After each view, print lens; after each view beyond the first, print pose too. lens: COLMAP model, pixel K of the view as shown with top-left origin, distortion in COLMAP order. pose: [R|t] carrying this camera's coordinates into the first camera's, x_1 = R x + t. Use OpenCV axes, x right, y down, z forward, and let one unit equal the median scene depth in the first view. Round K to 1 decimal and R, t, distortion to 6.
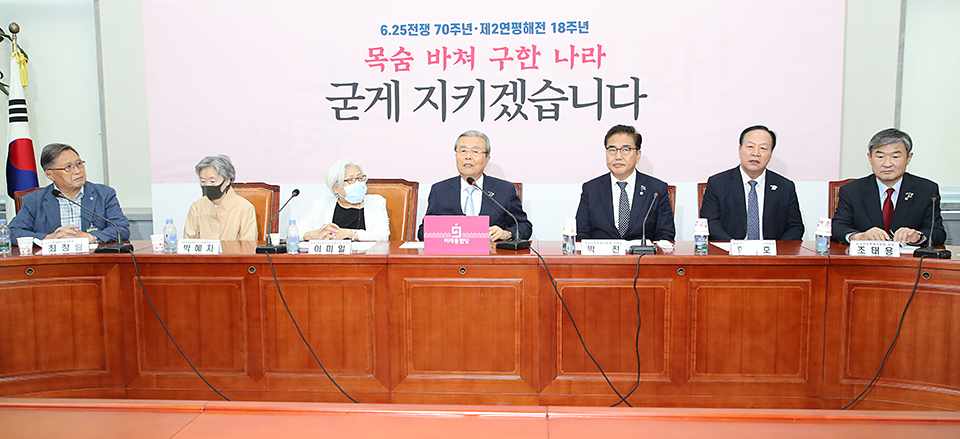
lens RADIAL K [[779.9, 0, 480.0], [0, 779.9, 219.5], [0, 0, 1]] dist [-0.011425, 0.001352]
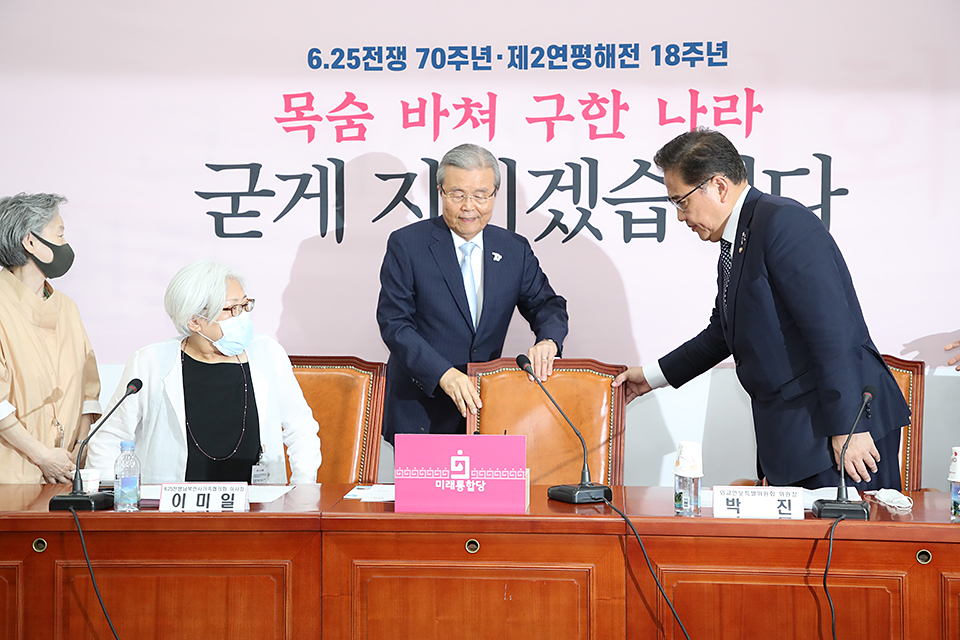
lens RADIAL K [[1619.5, 0, 480.0], [0, 1619.5, 320.0], [0, 0, 1]] dist [0.276155, -0.083551]
pose [[0.999904, 0.006284, -0.012331, -0.003669], [-0.007153, 0.997399, -0.071726, -0.002347], [0.011848, 0.071807, 0.997348, -0.028375]]
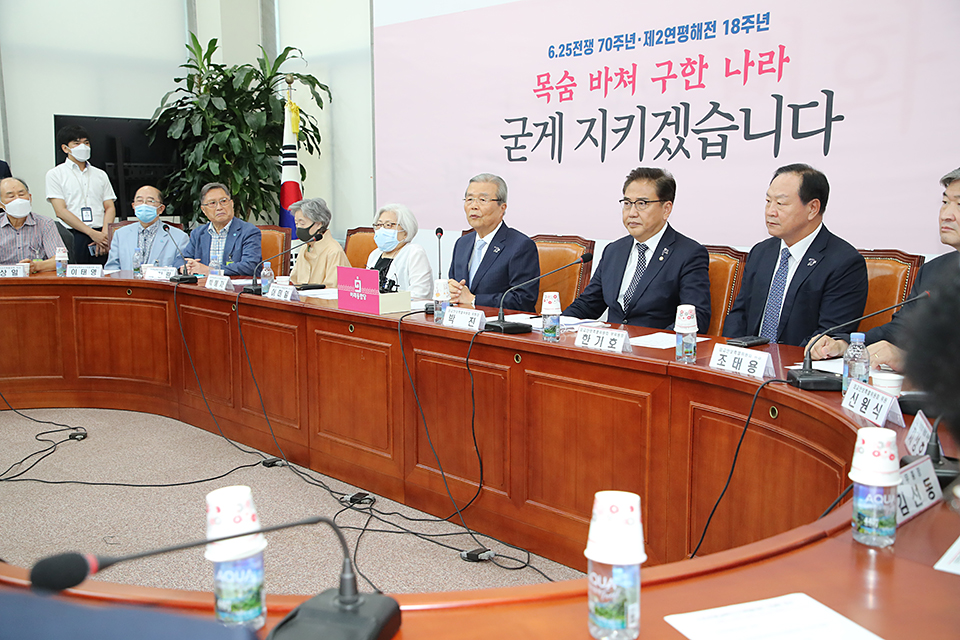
lens RADIAL K [[990.0, 0, 480.0], [0, 990.0, 320.0], [0, 0, 1]] dist [0.084181, 0.004068]
pose [[0.721200, 0.099872, -0.685489, 0.585683], [-0.076667, 0.994981, 0.064302, -0.020036], [0.688471, 0.006180, 0.725238, 0.175227]]
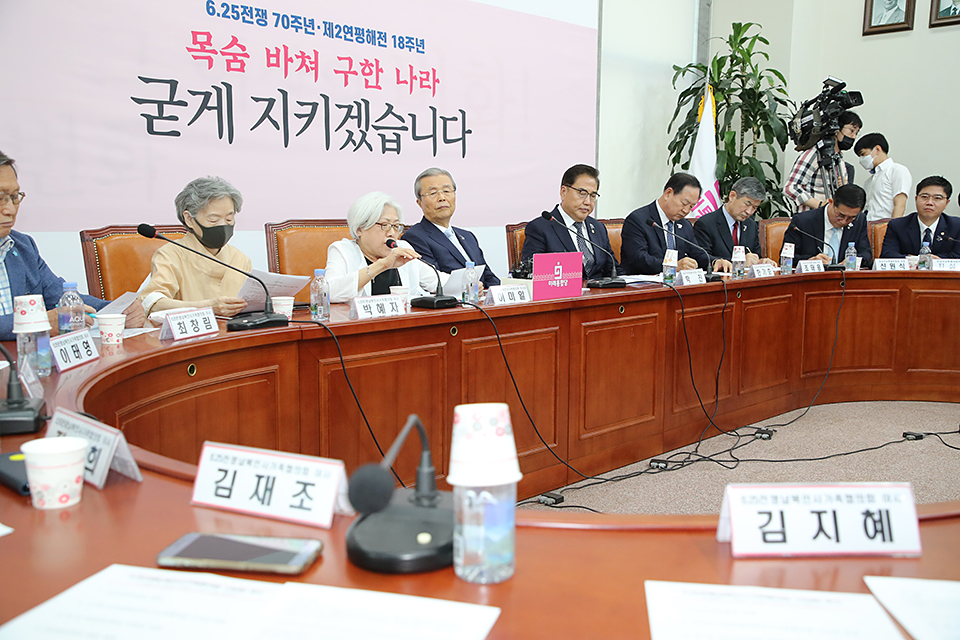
lens RADIAL K [[949.6, 0, 480.0], [0, 949.6, 320.0], [0, 0, 1]] dist [0.057506, 0.015156]
pose [[0.636339, -0.080461, 0.767202, -0.650684], [0.068904, 0.996499, 0.047358, 0.009320], [-0.768326, 0.022728, 0.639655, 0.279005]]
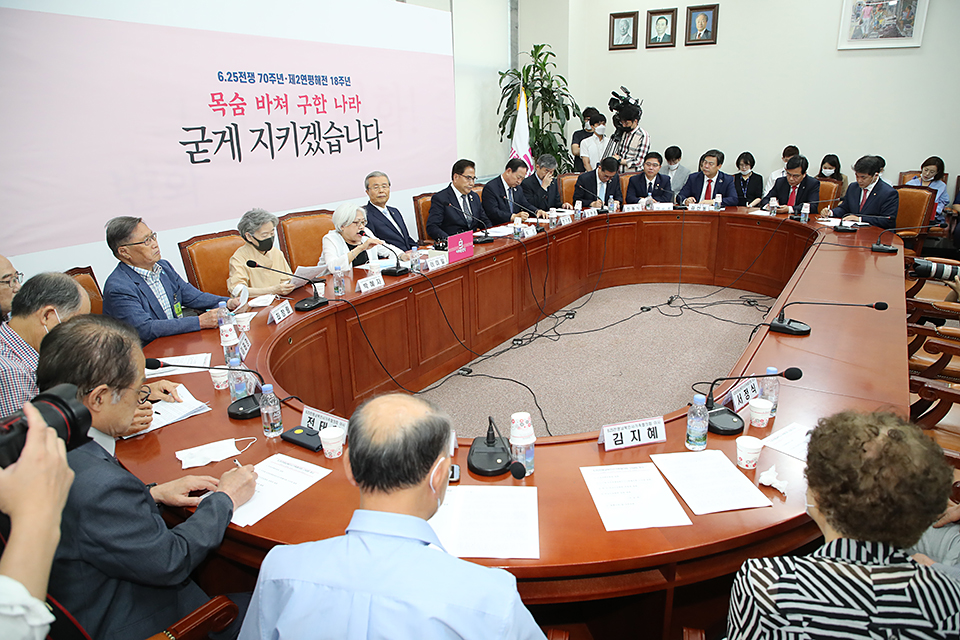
lens RADIAL K [[647.4, 0, 480.0], [0, 647.4, 320.0], [0, 0, 1]] dist [-0.064409, 0.004982]
pose [[0.475048, -0.265806, 0.838855, -0.783268], [0.111691, 0.963790, 0.242143, -0.091329], [-0.872843, -0.021337, 0.487534, 0.252780]]
